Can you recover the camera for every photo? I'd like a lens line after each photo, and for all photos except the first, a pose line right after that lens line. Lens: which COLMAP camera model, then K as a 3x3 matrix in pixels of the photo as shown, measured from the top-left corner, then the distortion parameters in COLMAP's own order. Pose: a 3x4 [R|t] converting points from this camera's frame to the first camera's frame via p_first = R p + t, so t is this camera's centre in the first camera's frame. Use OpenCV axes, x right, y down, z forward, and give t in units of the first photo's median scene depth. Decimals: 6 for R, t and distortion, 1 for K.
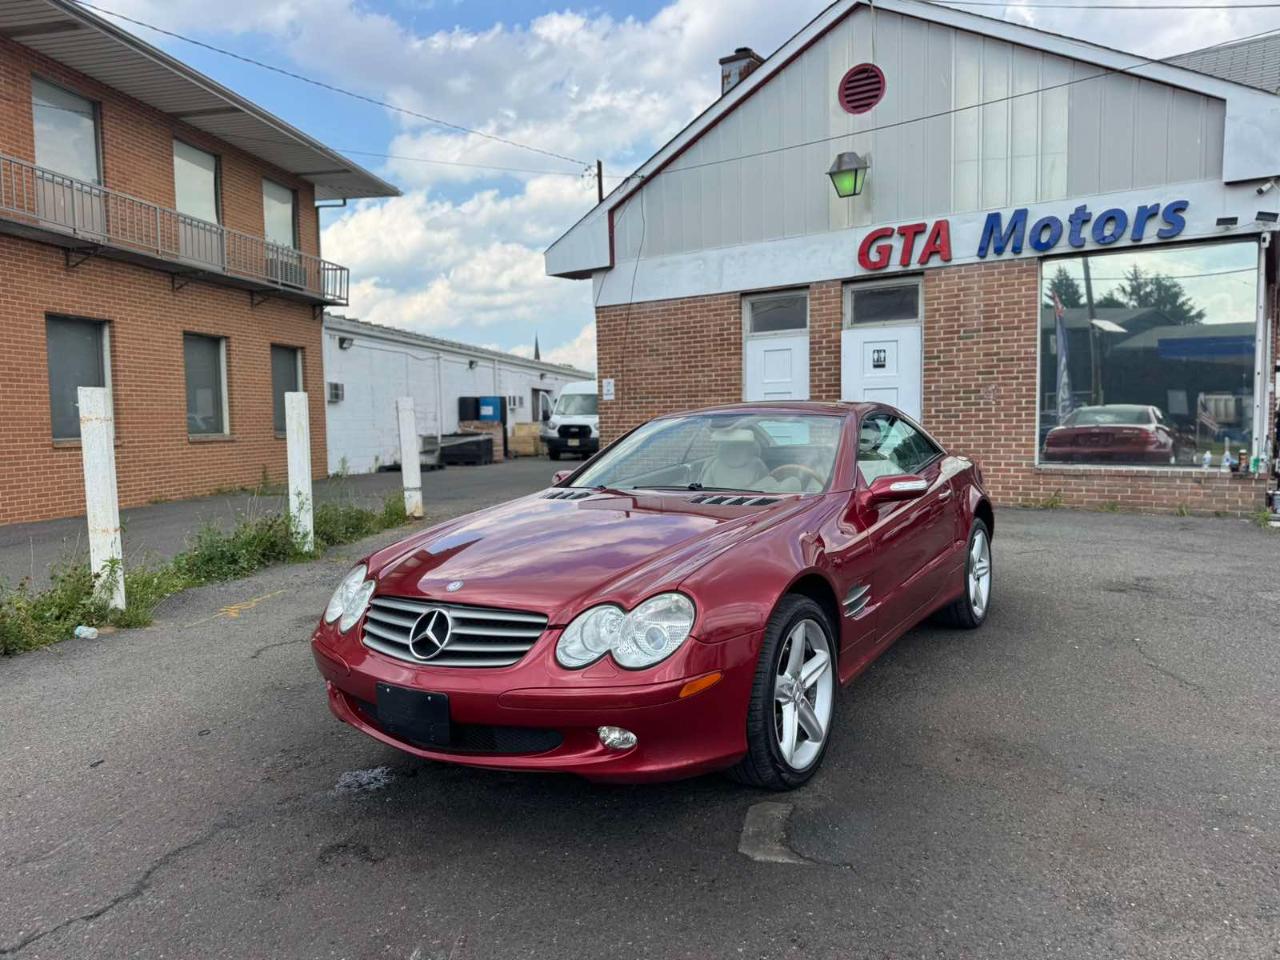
lens RADIAL K [[909.3, 0, 638.4], [0, 909.3, 489.2], [0, 0, 1]] dist [0.031192, -0.042897]
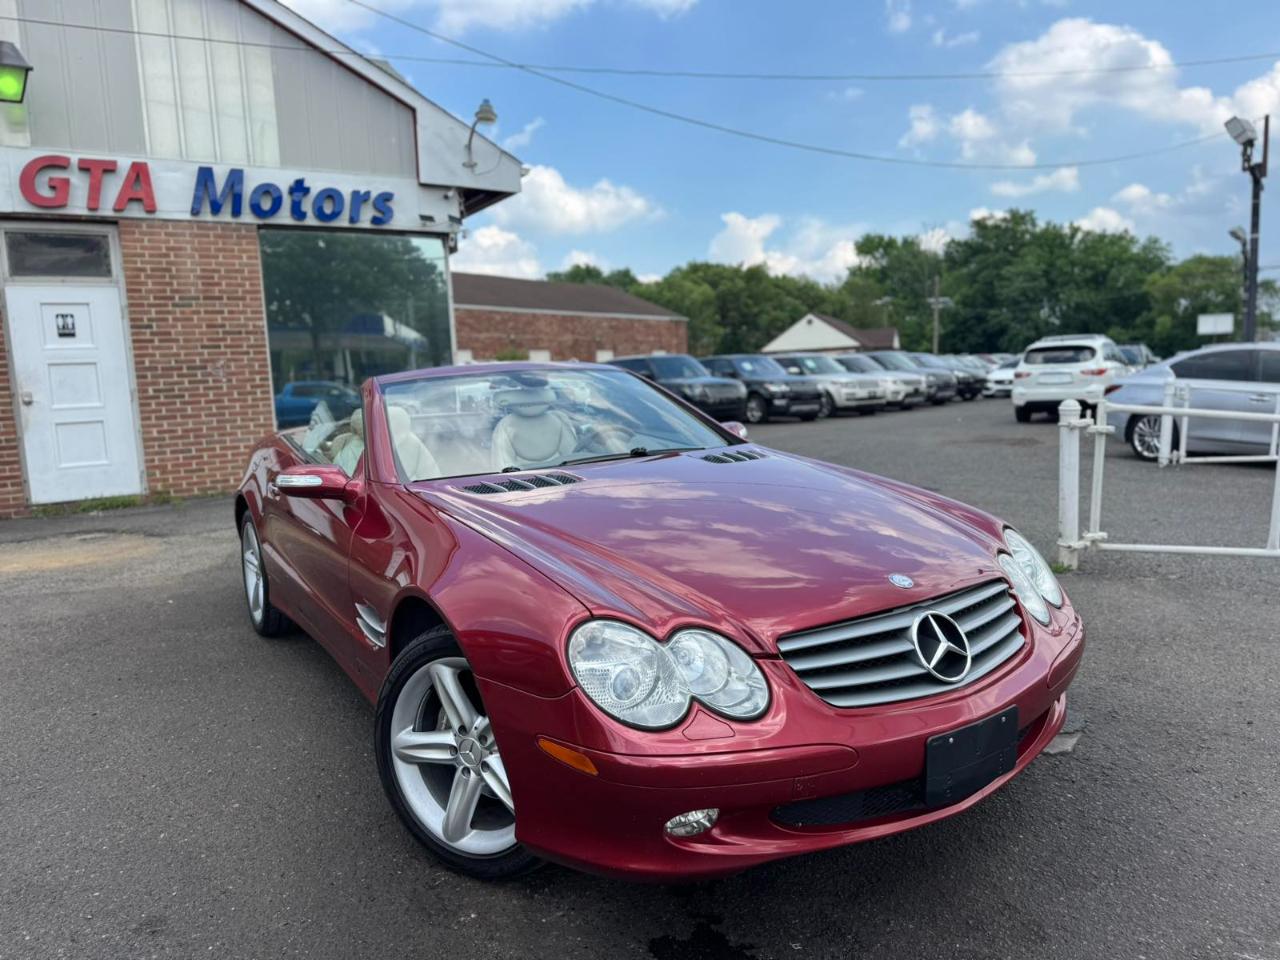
lens RADIAL K [[909.3, 0, 647.6], [0, 909.3, 488.8], [0, 0, 1]] dist [0.031192, -0.042897]
pose [[0.413836, -0.110005, 0.903681, -0.256918], [0.103566, 0.991917, 0.073319, -0.010822], [-0.904441, 0.063248, 0.421883, 0.239916]]
